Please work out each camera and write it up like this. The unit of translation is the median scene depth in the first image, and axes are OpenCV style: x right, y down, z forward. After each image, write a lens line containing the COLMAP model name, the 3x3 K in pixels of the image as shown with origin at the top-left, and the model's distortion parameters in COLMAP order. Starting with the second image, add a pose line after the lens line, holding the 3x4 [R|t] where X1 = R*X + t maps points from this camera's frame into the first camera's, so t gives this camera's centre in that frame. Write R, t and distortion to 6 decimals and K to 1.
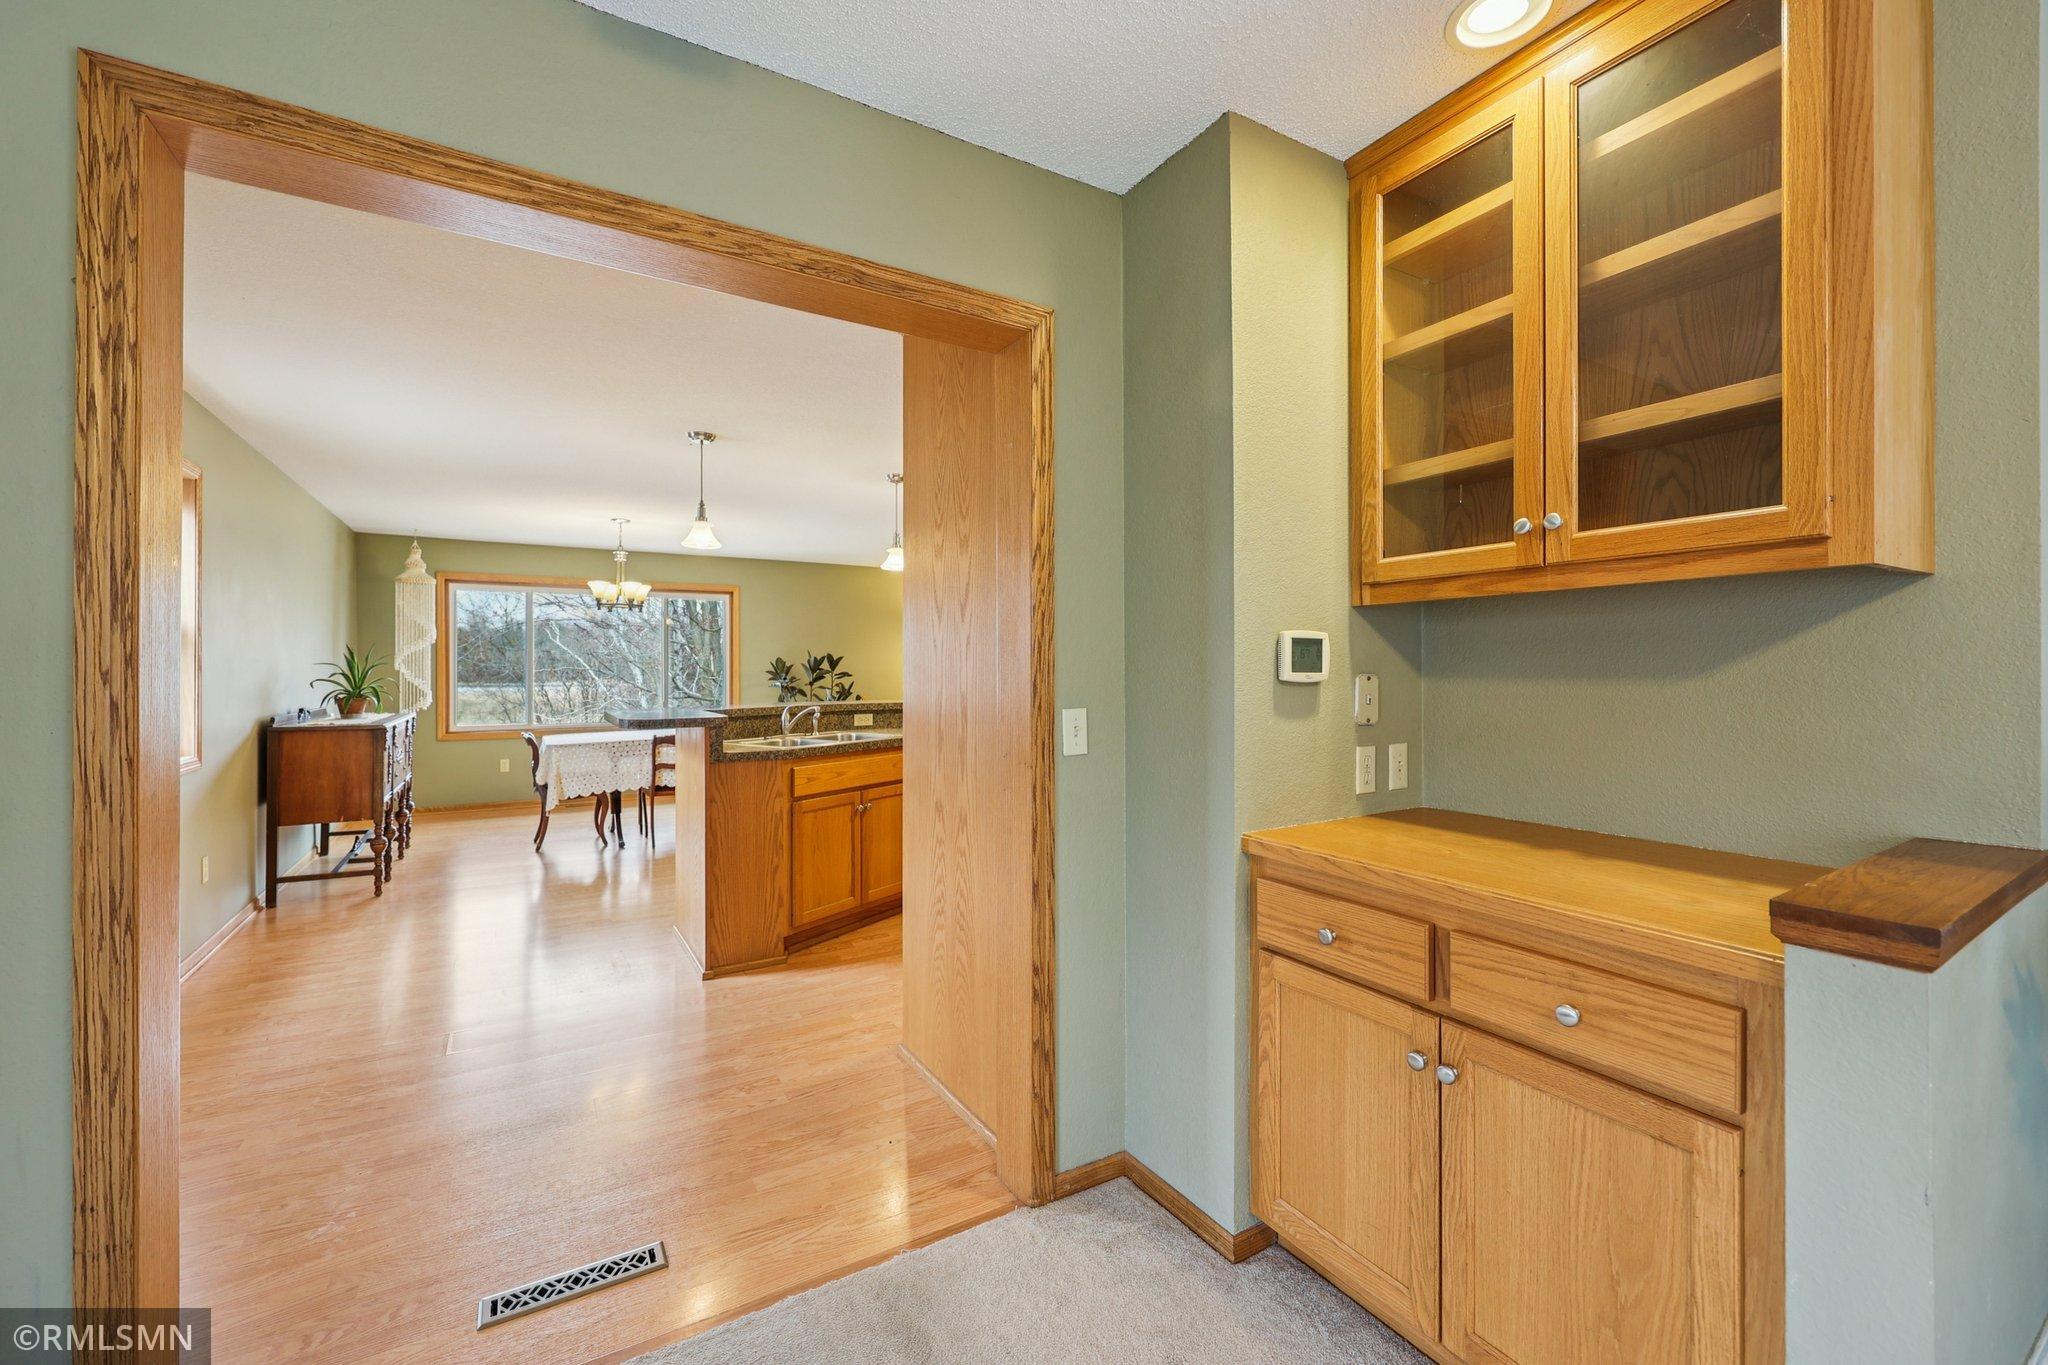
lens RADIAL K [[828.6, 0, 1017.5], [0, 828.6, 675.6], [0, 0, 1]] dist [0.000478, -0.000014]
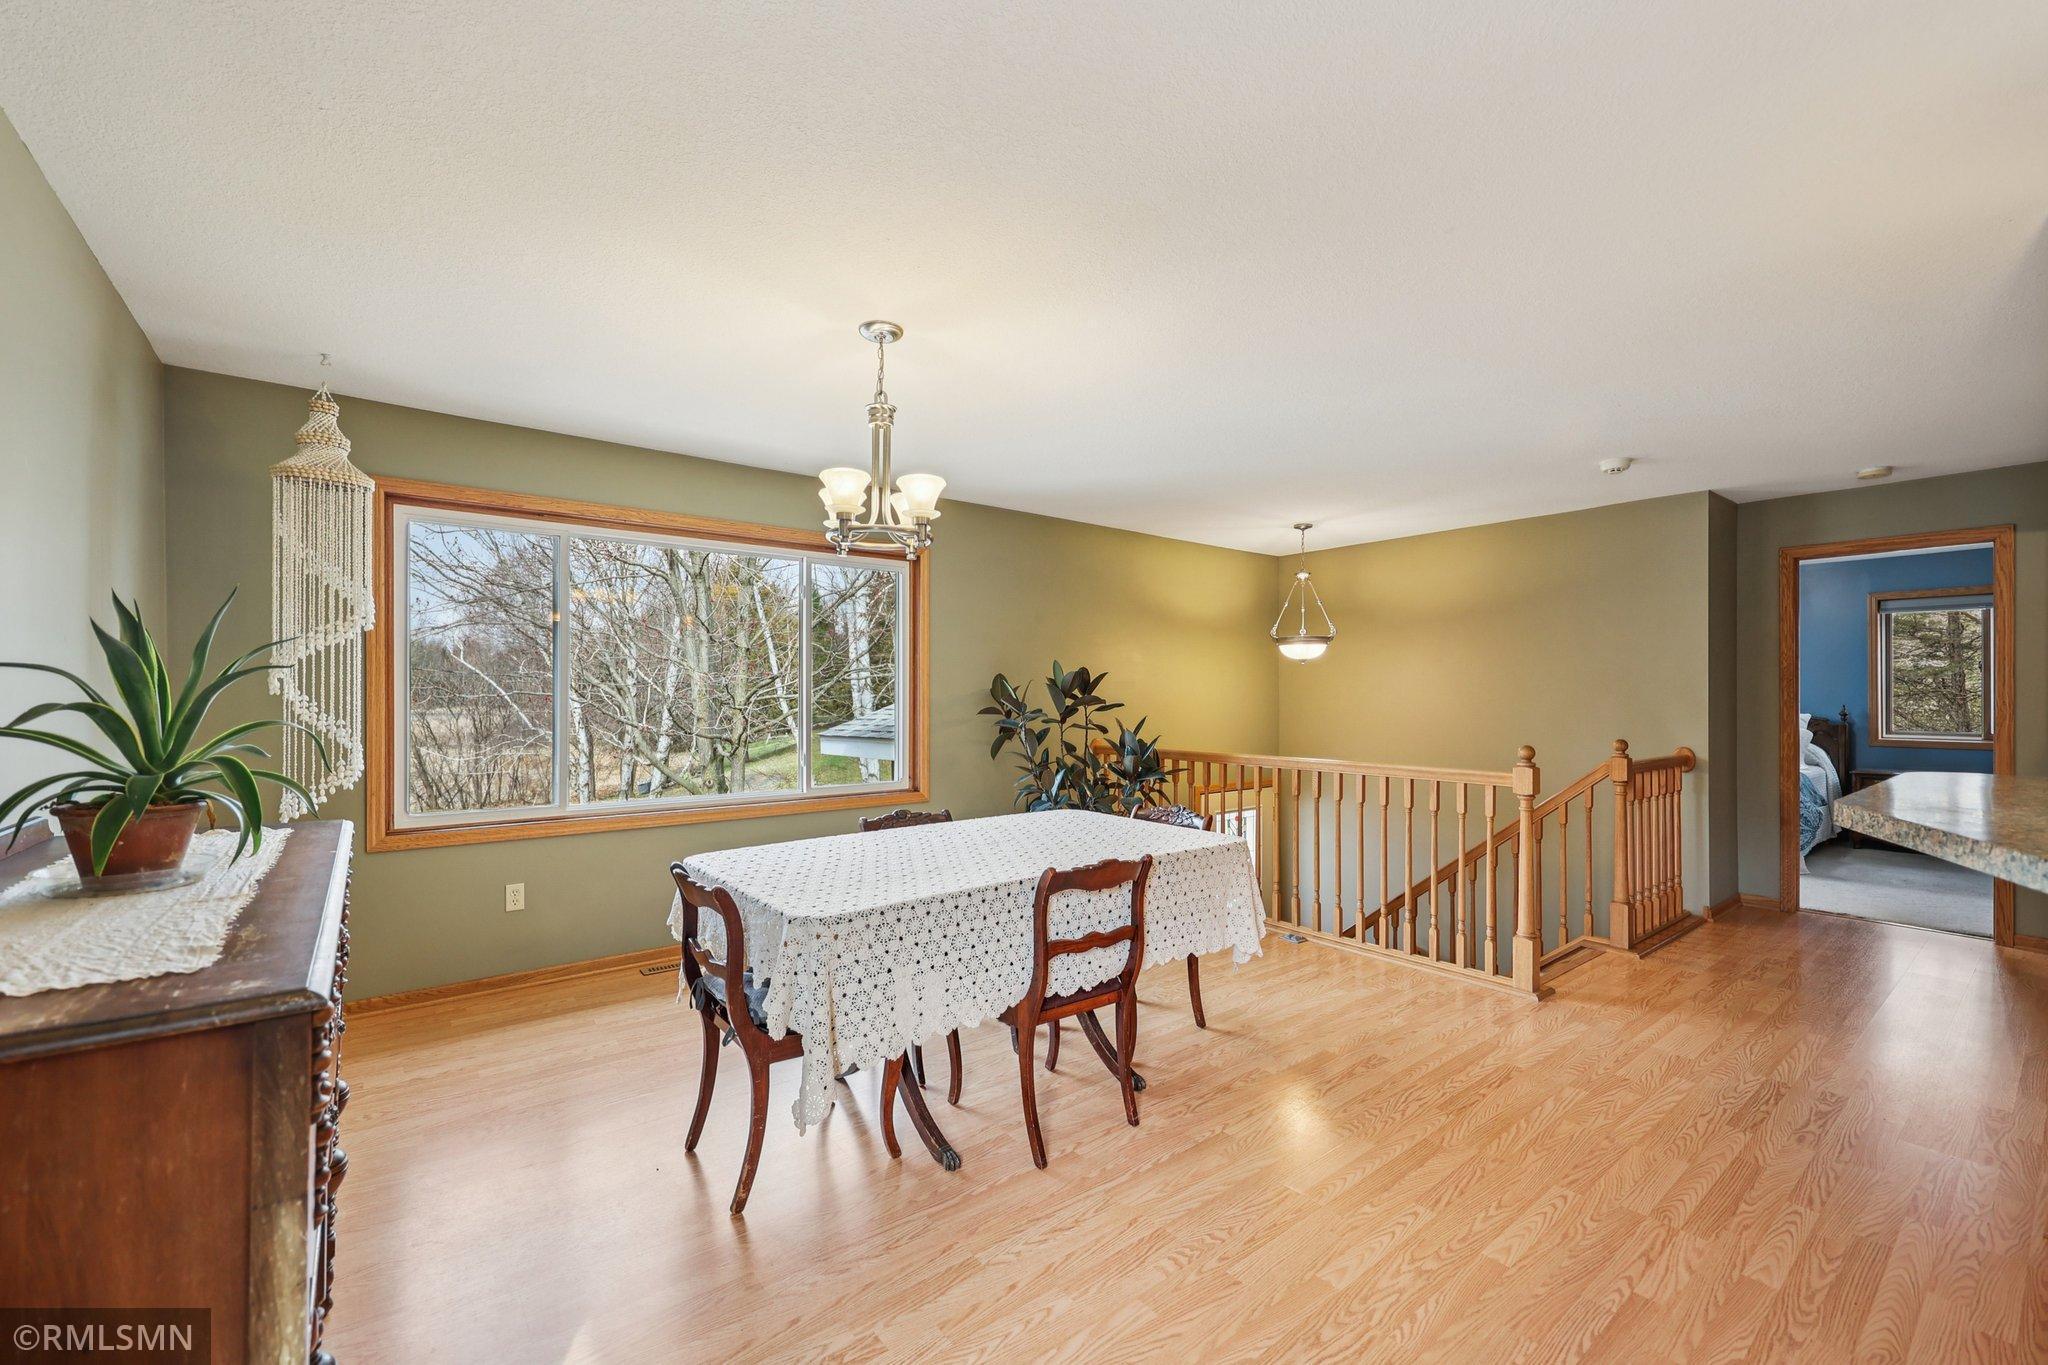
lens RADIAL K [[827.0, 0, 1024.7], [0, 827.0, 702.3], [0, 0, 1]] dist [-0.001952, -0.000177]
pose [[0.991818, 0.000643, 0.127661, -0.418126], [-0.000452, 0.999999, -0.001522, -0.002441], [-0.127662, 0.001452, 0.991817, 0.528569]]
